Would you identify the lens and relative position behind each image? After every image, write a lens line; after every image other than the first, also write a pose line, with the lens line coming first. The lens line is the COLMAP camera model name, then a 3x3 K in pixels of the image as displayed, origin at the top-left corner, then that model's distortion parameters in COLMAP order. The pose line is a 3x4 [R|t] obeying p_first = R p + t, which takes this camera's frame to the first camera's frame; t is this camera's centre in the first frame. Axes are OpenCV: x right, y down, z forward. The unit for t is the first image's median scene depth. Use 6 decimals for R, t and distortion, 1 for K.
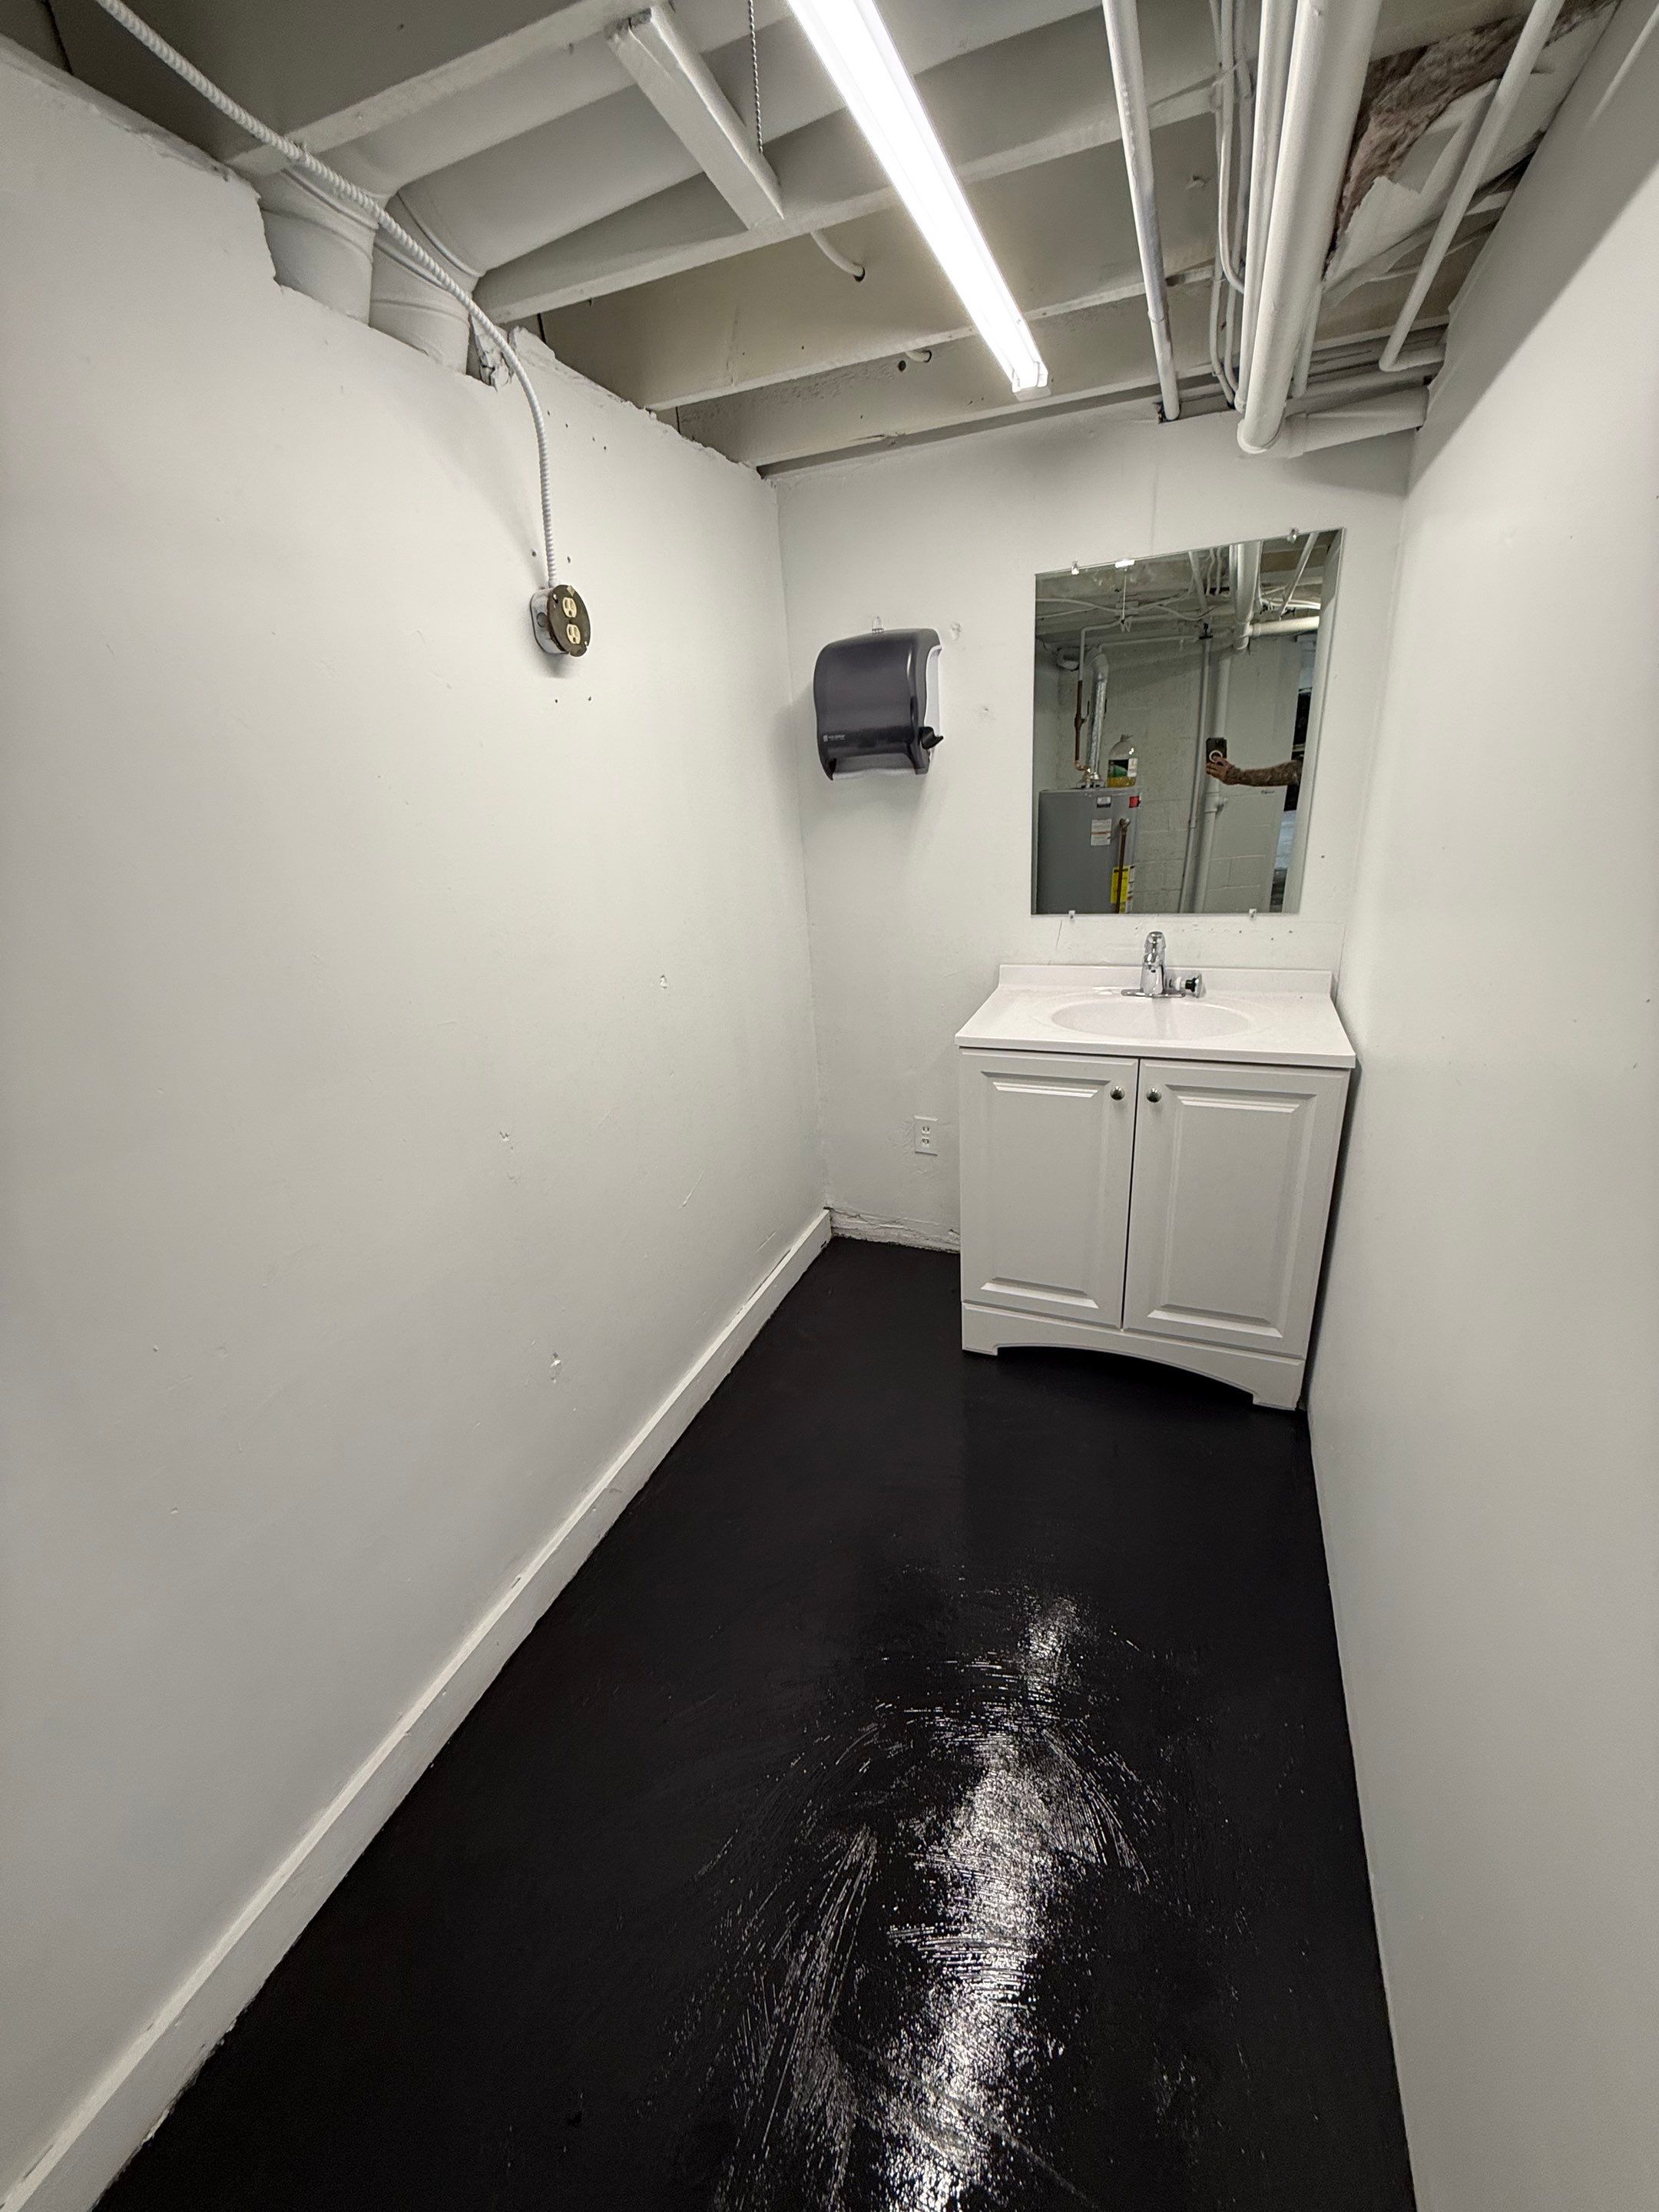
lens RADIAL K [[896.3, 0, 824.0], [0, 896.3, 1110.0], [0, 0, 1]] dist [-0.014514, -0.000413]
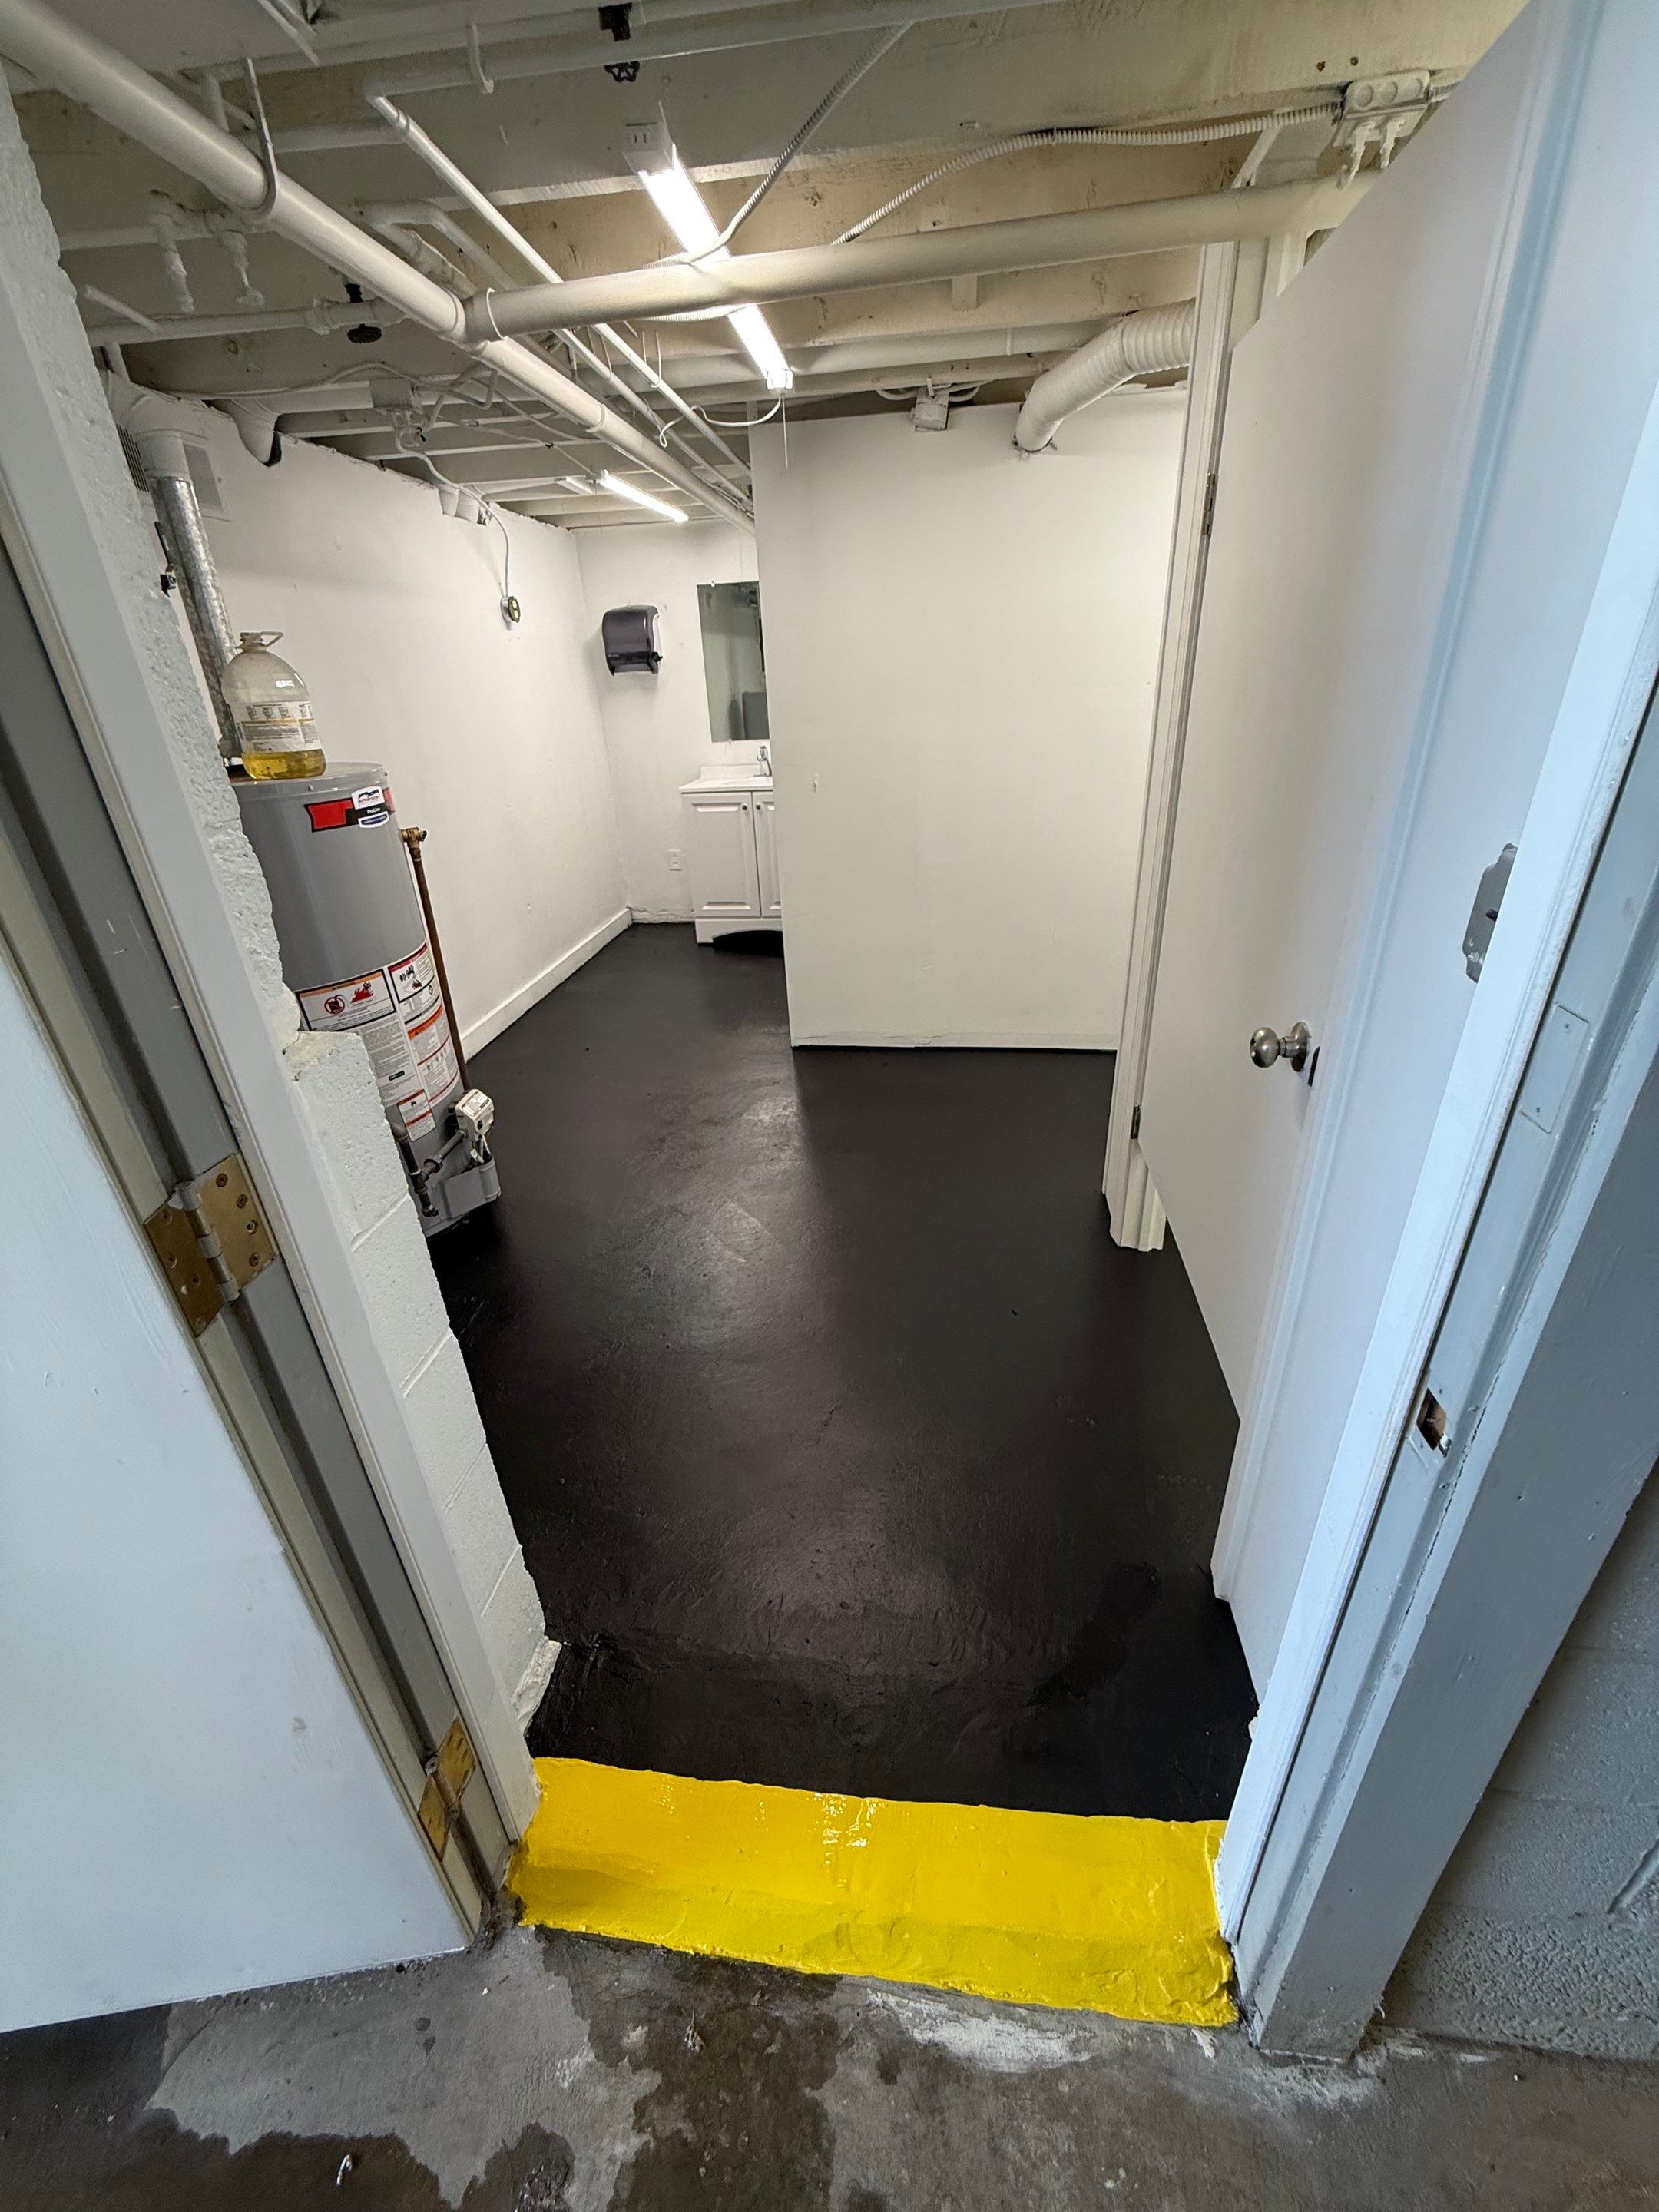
lens RADIAL K [[896.3, 0, 835.9], [0, 896.3, 1108.3], [0, 0, 1]] dist [-0.014514, -0.000413]
pose [[0.966092, -0.092955, 0.240885, -0.092663], [0.073231, 0.993282, 0.089595, 0.541507], [-0.247596, -0.068917, 0.966409, -1.353260]]
